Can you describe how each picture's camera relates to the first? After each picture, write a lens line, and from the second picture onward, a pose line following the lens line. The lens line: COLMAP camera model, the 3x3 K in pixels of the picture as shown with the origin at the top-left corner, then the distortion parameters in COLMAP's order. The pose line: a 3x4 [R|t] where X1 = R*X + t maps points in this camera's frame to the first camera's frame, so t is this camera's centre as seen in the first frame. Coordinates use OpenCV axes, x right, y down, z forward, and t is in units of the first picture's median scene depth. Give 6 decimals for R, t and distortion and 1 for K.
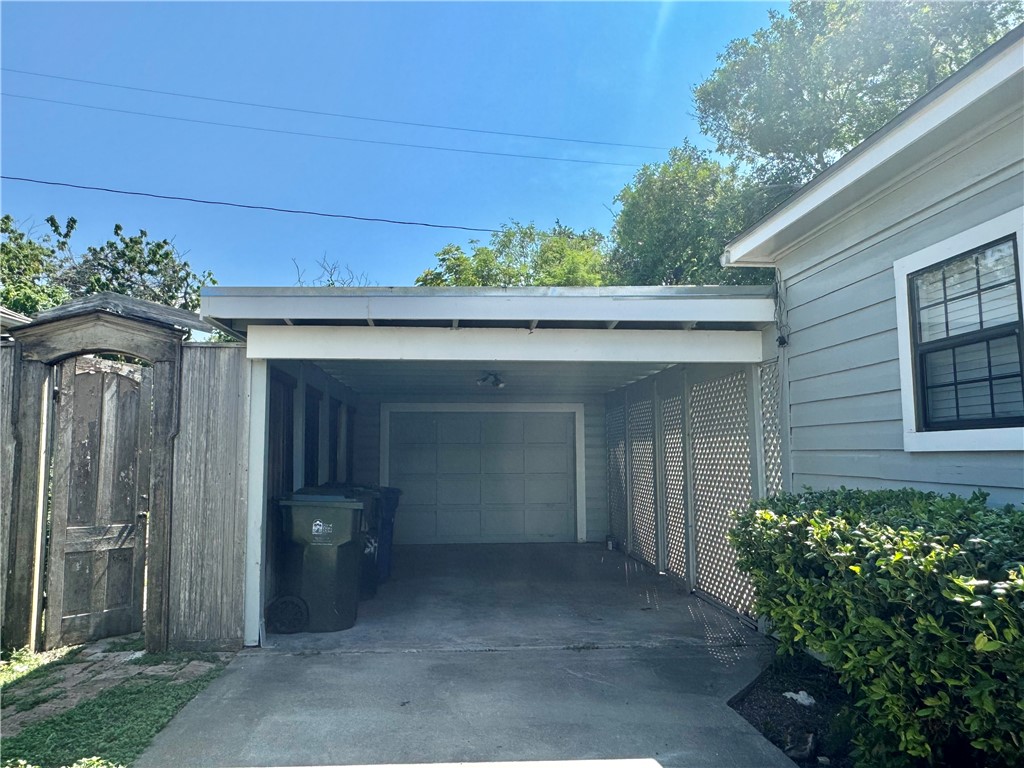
lens RADIAL K [[723.9, 0, 512.1], [0, 723.9, 383.3], [0, 0, 1]] dist [0.033222, -0.035145]
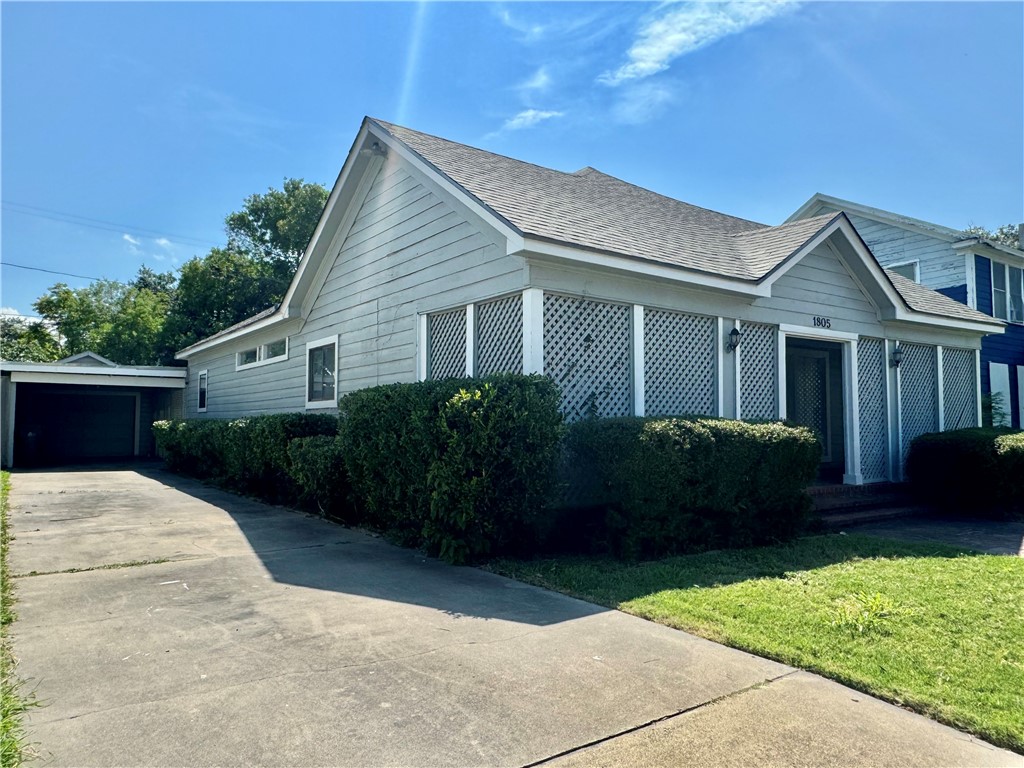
lens RADIAL K [[723.9, 0, 511.3], [0, 723.9, 384.4], [0, 0, 1]] dist [0.033222, -0.035145]
pose [[0.864446, 0.037902, 0.501295, -0.059262], [-0.056651, 0.998147, 0.022221, -0.207320], [-0.499524, -0.047607, 0.864991, -2.793843]]
